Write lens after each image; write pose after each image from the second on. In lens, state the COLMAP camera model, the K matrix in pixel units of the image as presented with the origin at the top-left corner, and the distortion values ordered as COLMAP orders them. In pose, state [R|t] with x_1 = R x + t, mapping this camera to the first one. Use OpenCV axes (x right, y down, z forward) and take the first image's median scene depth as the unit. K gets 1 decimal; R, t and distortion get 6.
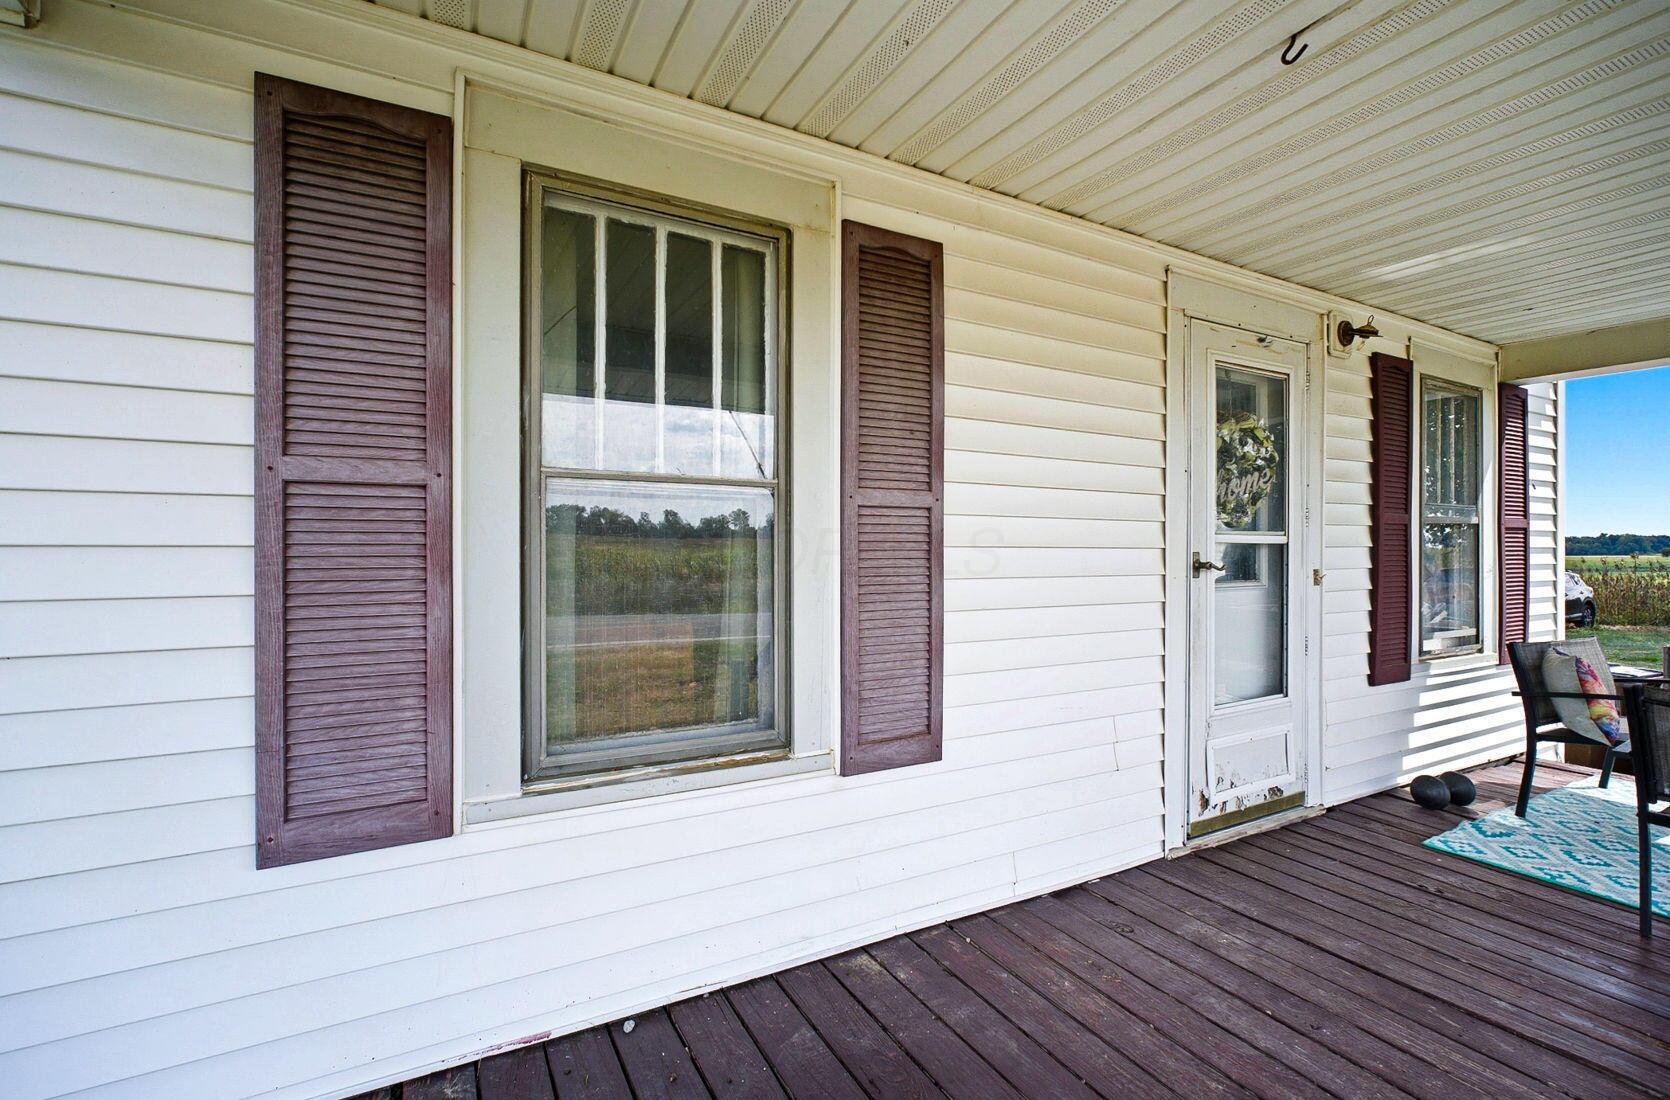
lens RADIAL K [[761.2, 0, 843.2], [0, 761.2, 546.4], [0, 0, 1]] dist [-0.015720, 0.006327]
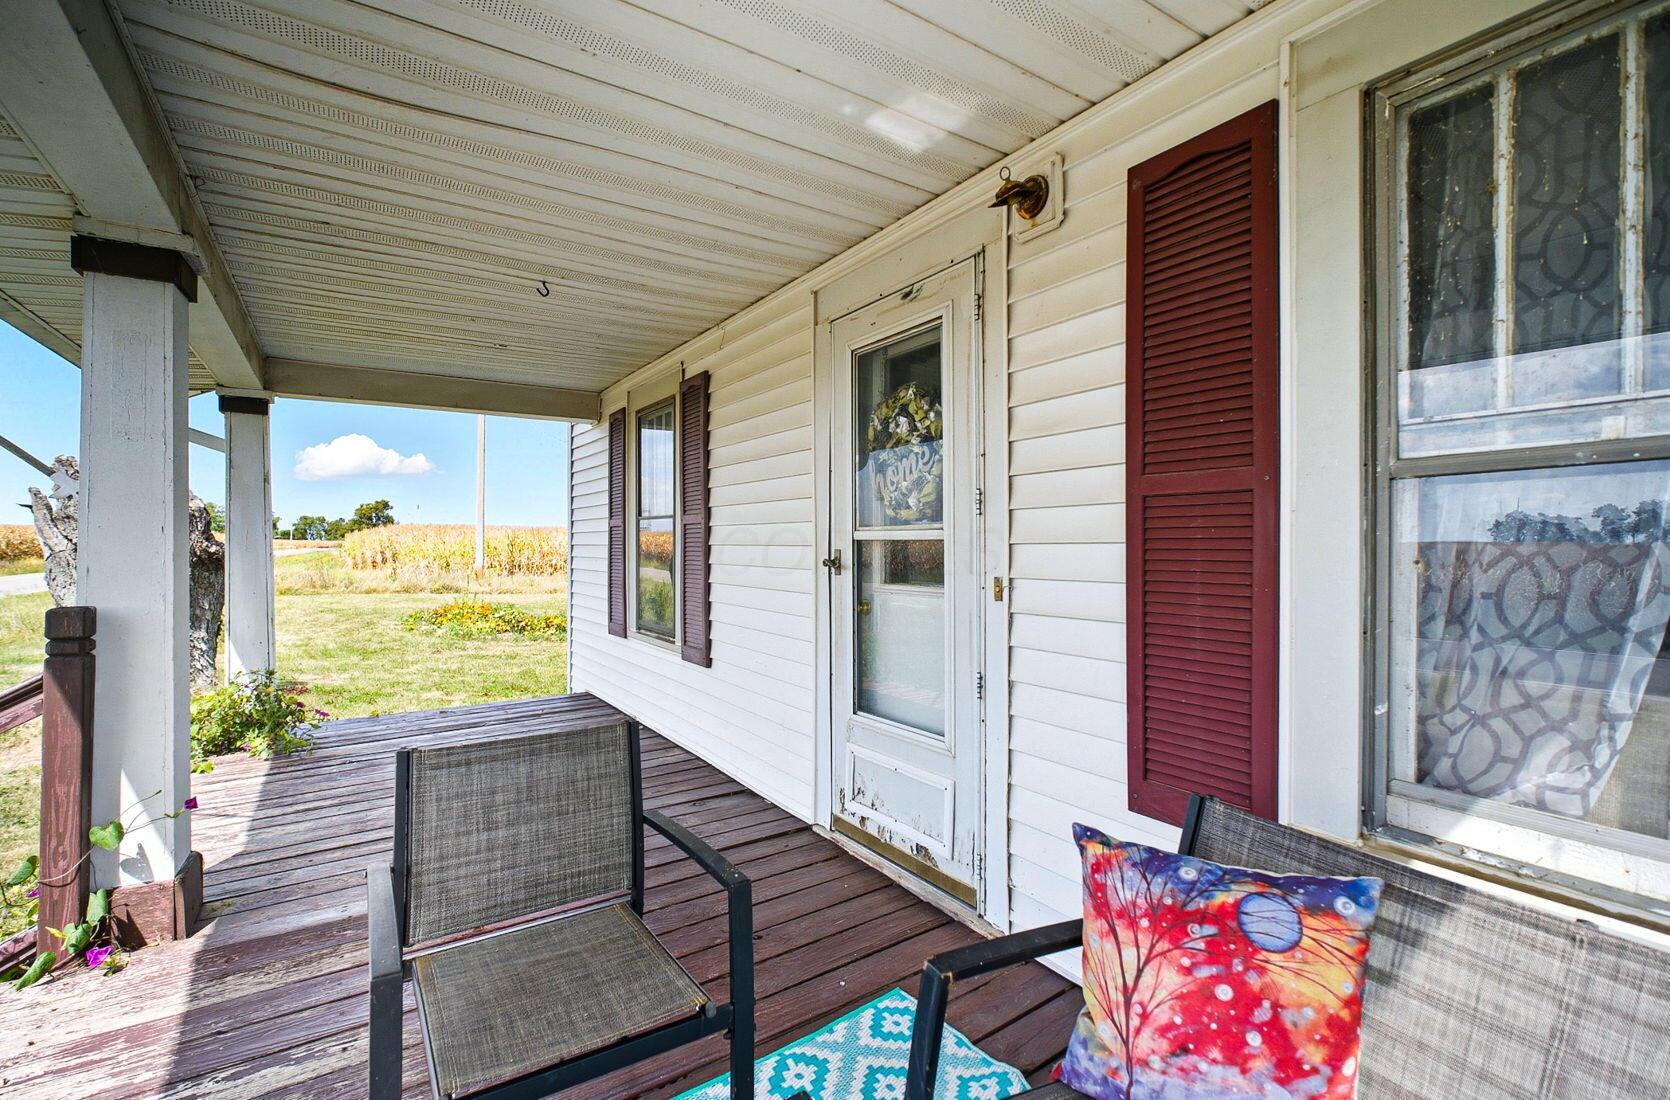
lens RADIAL K [[761.2, 0, 837.2], [0, 761.2, 544.8], [0, 0, 1]] dist [-0.015720, 0.006327]
pose [[0.063249, -0.002033, -0.997996, 1.442196], [-0.001230, 0.999997, -0.002115, 0.003321], [0.997997, 0.001362, 0.063247, 0.910967]]
